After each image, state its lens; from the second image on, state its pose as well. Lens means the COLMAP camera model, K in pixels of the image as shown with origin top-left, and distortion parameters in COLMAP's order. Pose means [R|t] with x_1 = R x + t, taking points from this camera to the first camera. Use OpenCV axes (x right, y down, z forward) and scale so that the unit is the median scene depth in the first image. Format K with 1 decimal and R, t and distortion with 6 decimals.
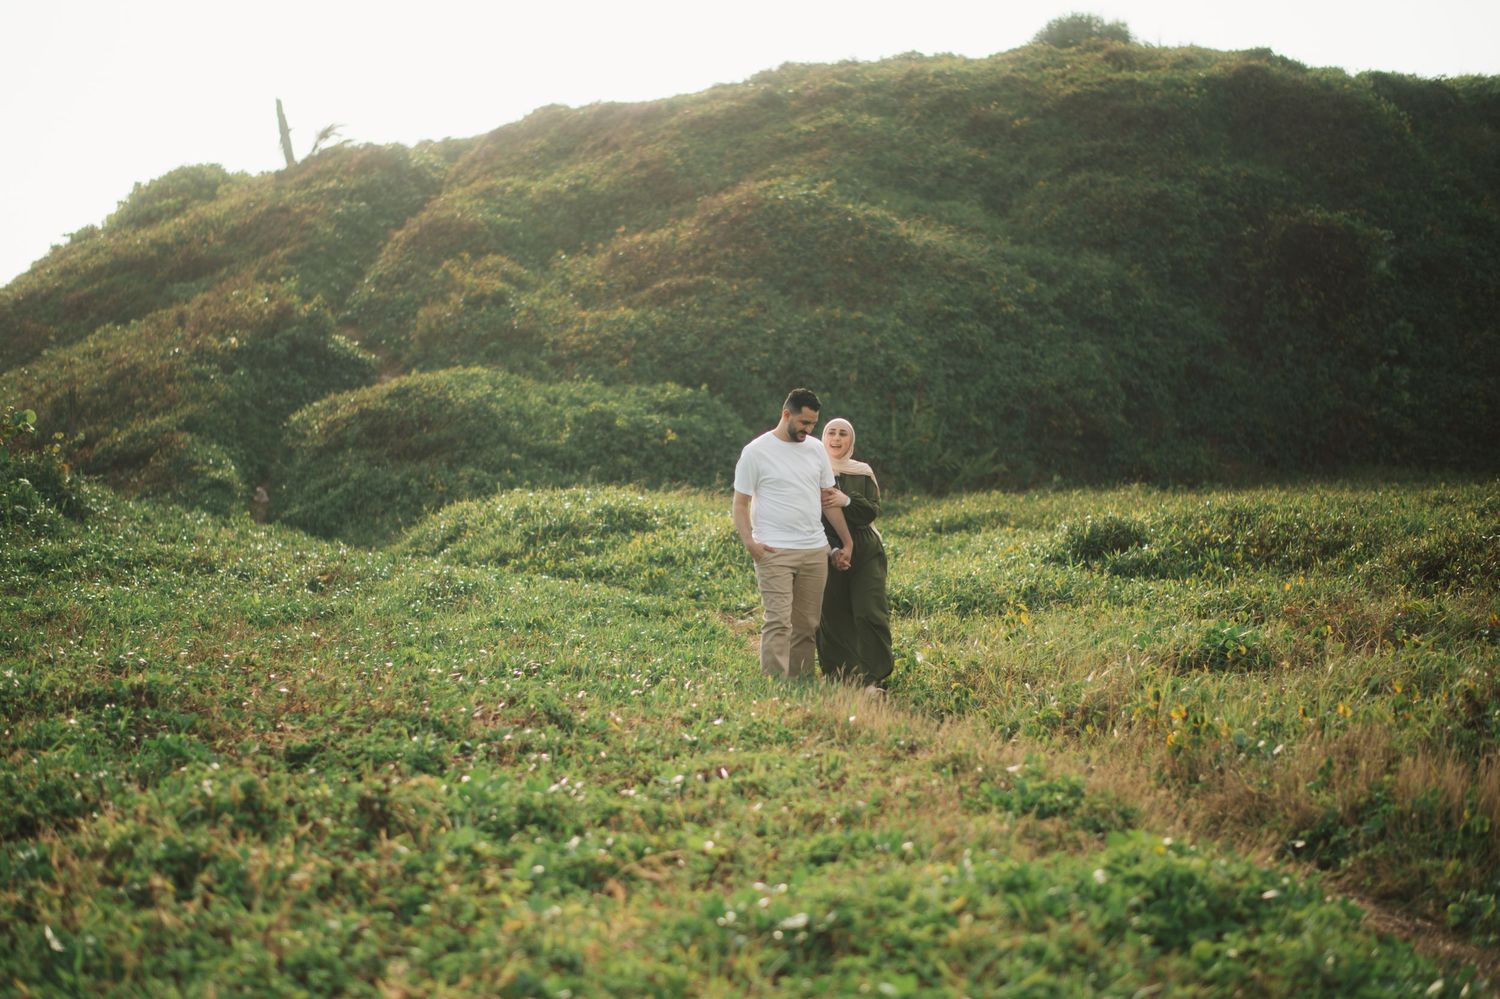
lens RADIAL K [[2492.8, 0, 750.0], [0, 2492.8, 499.5], [0, 0, 1]] dist [0.030014, 0.047691]
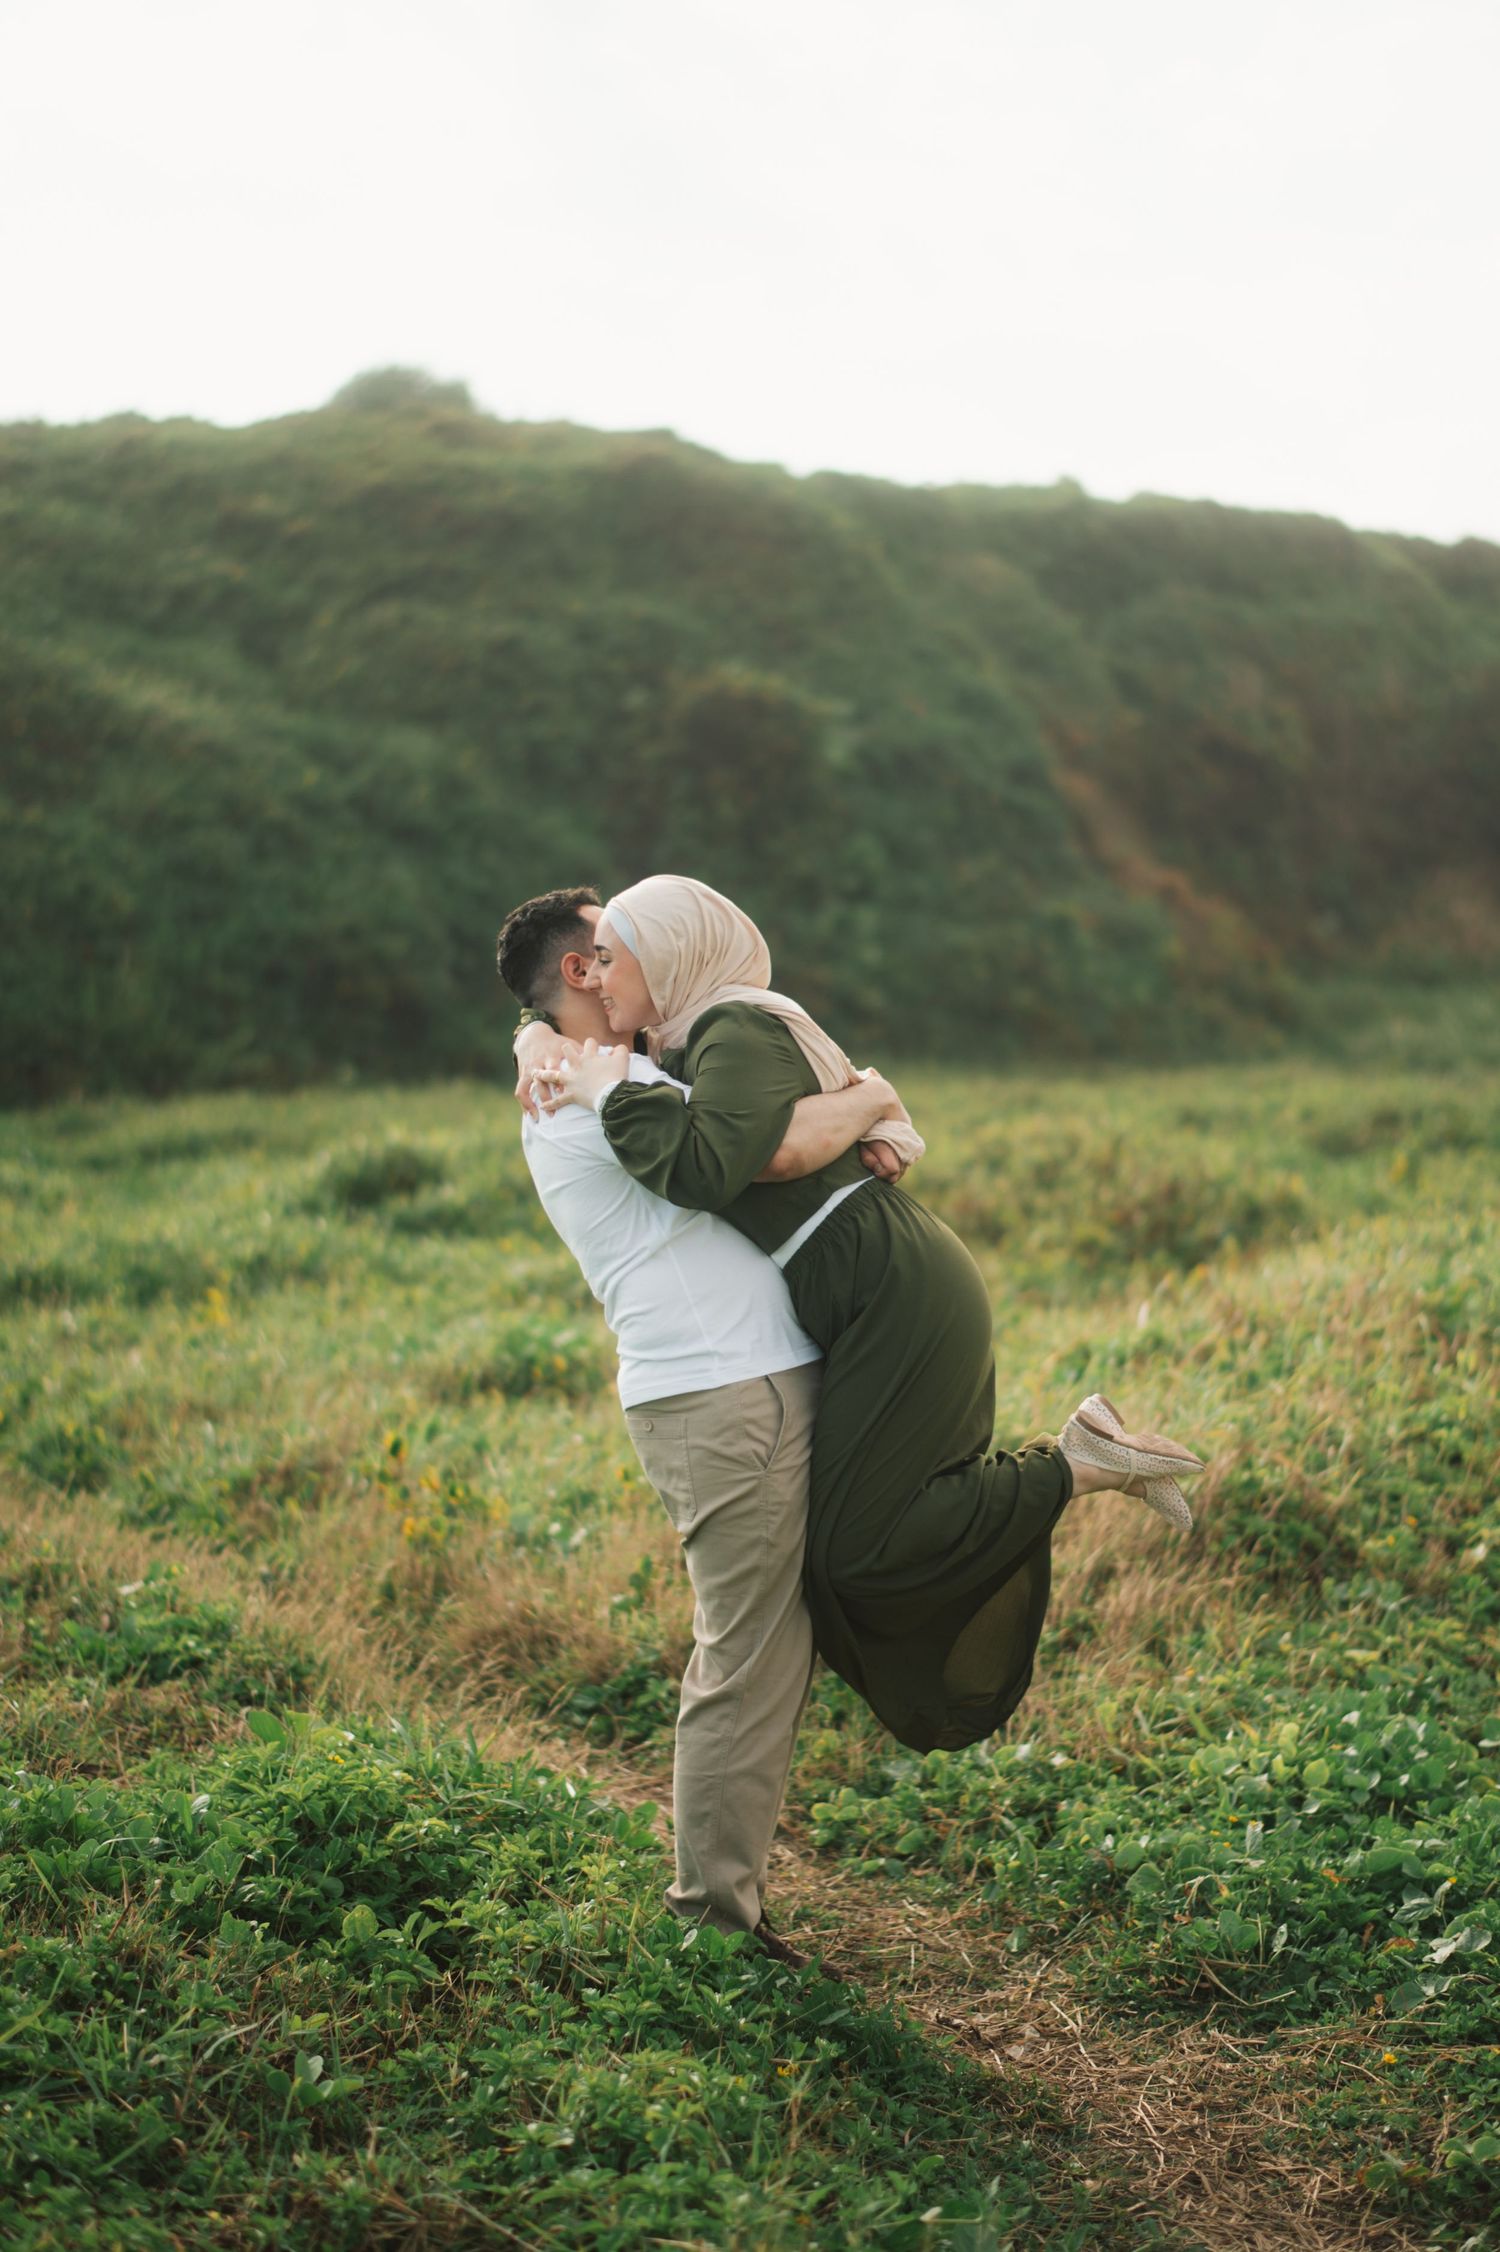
lens RADIAL K [[3765.4, 0, 755.6], [0, 3765.4, 1067.0], [0, 0, 1]] dist [0.005075, 0.084800]
pose [[0.975971, 0.004166, 0.217861, 0.013820], [-0.002433, 0.999963, -0.008222, -0.002401], [-0.217887, 0.007494, 0.975945, 0.022393]]
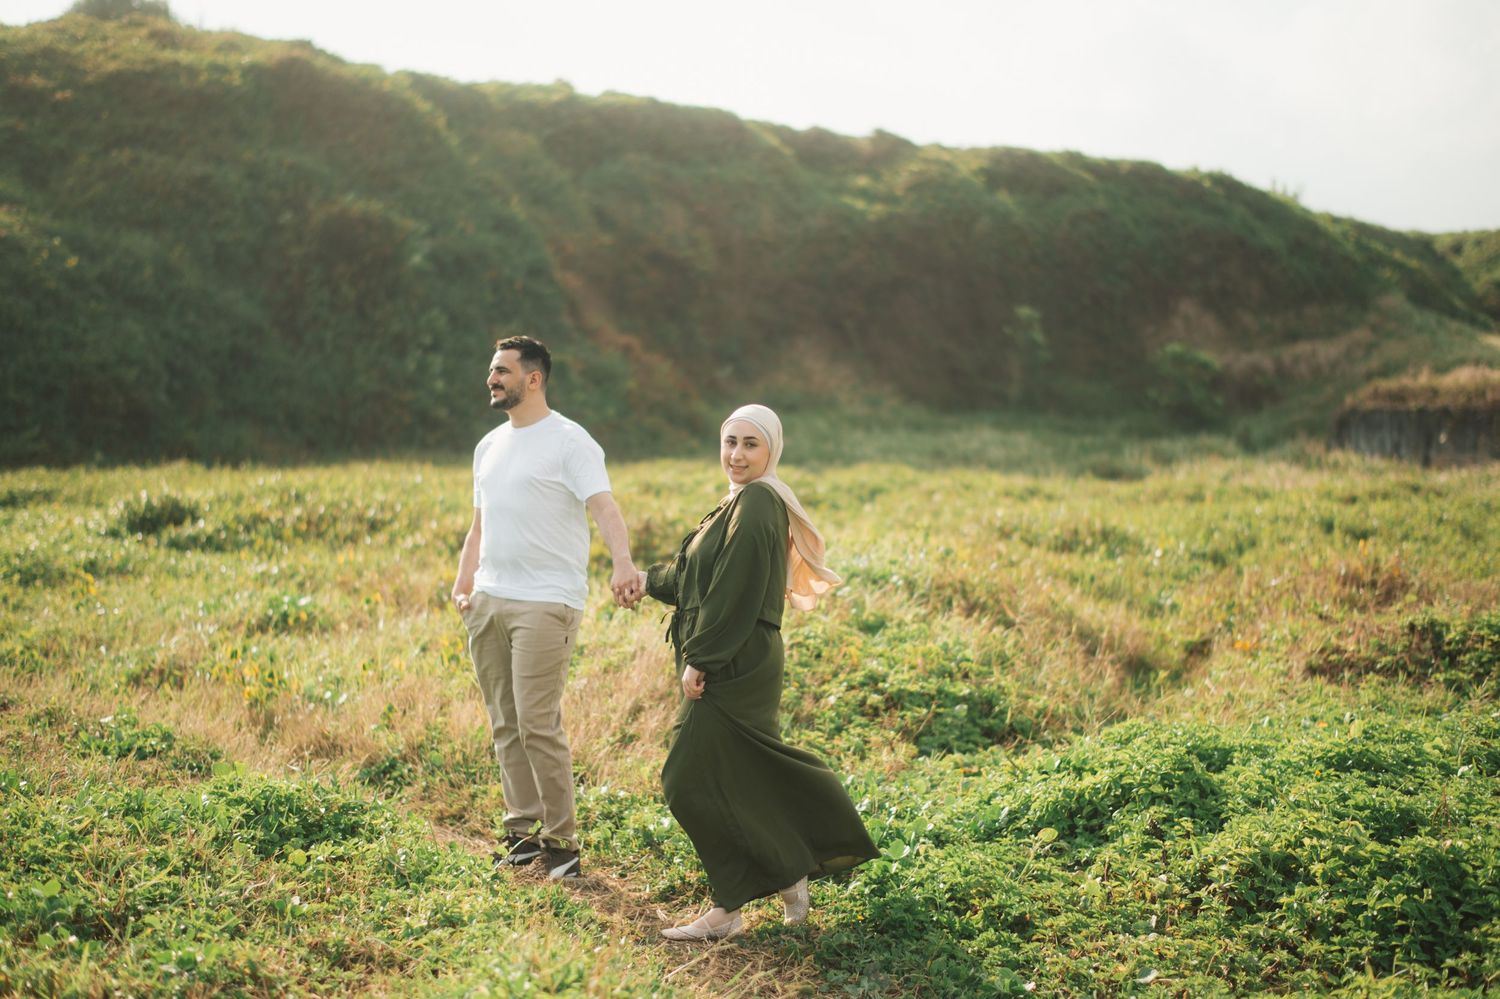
lens RADIAL K [[2508.1, 0, 750.0], [0, 2508.1, 499.5], [0, 0, 1]] dist [0.005075, 0.084800]
pose [[0.927212, 0.010275, 0.374396, -0.011163], [-0.012950, 0.999905, 0.004630, 0.000822], [-0.374313, -0.009141, 0.927257, -0.029435]]
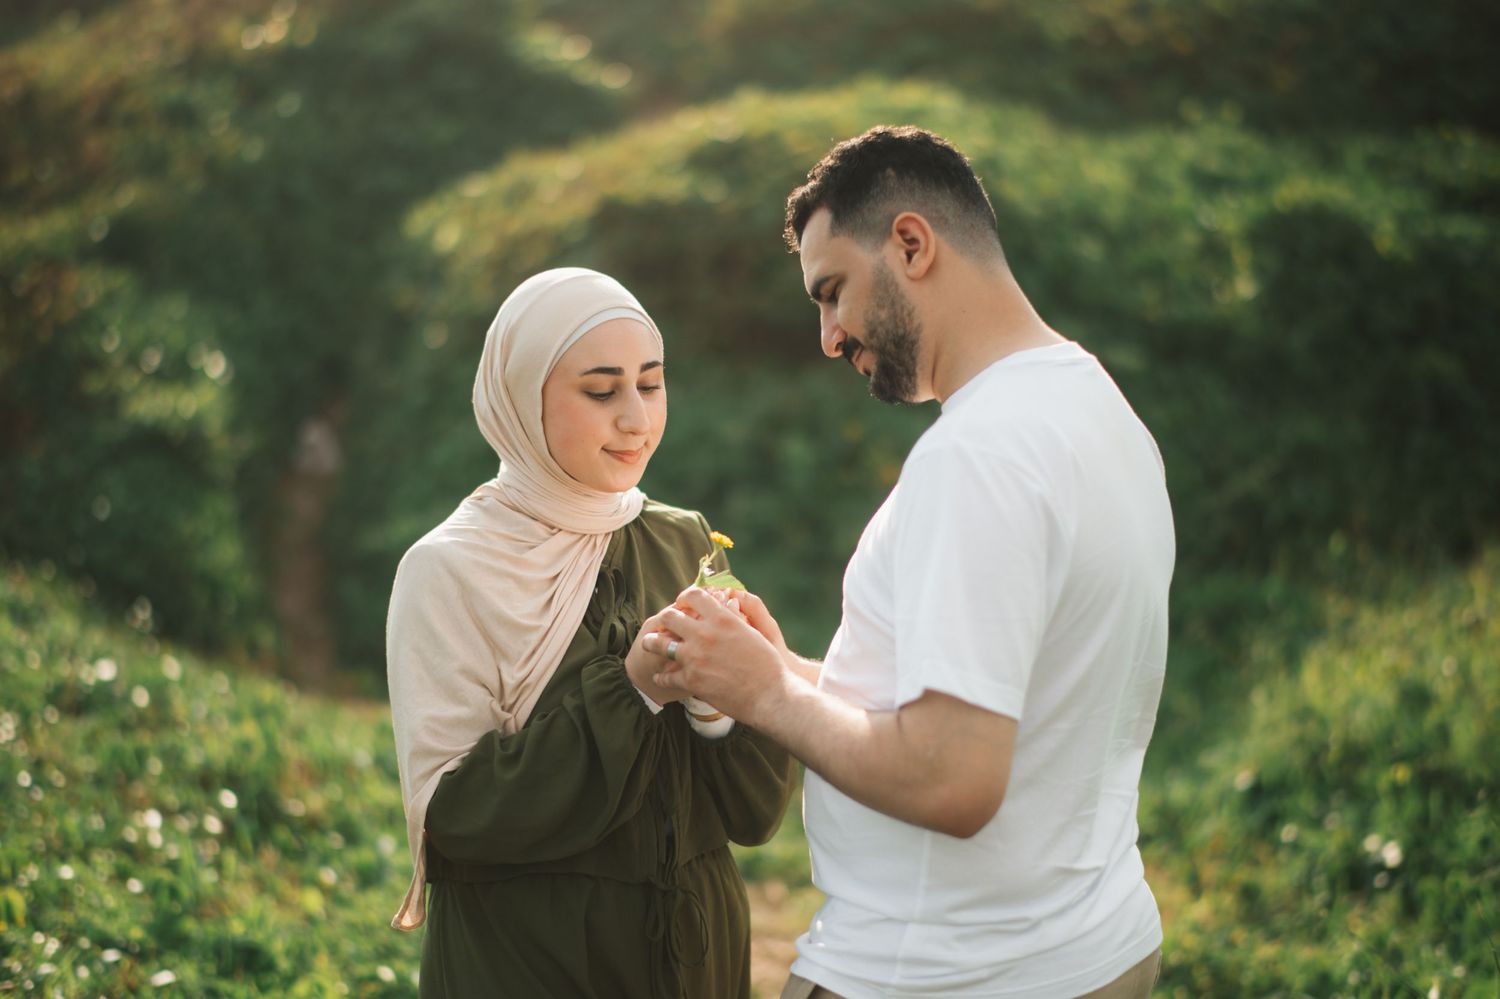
lens RADIAL K [[2469.1, 0, 750.0], [0, 2469.1, 499.5], [0, 0, 1]] dist [0.025679, 0.003142]
pose [[0.997137, 0.013723, -0.074362, -0.101341], [-0.007780, 0.996795, 0.079622, -0.020691], [0.075216, -0.078816, 0.994048, 0.609139]]
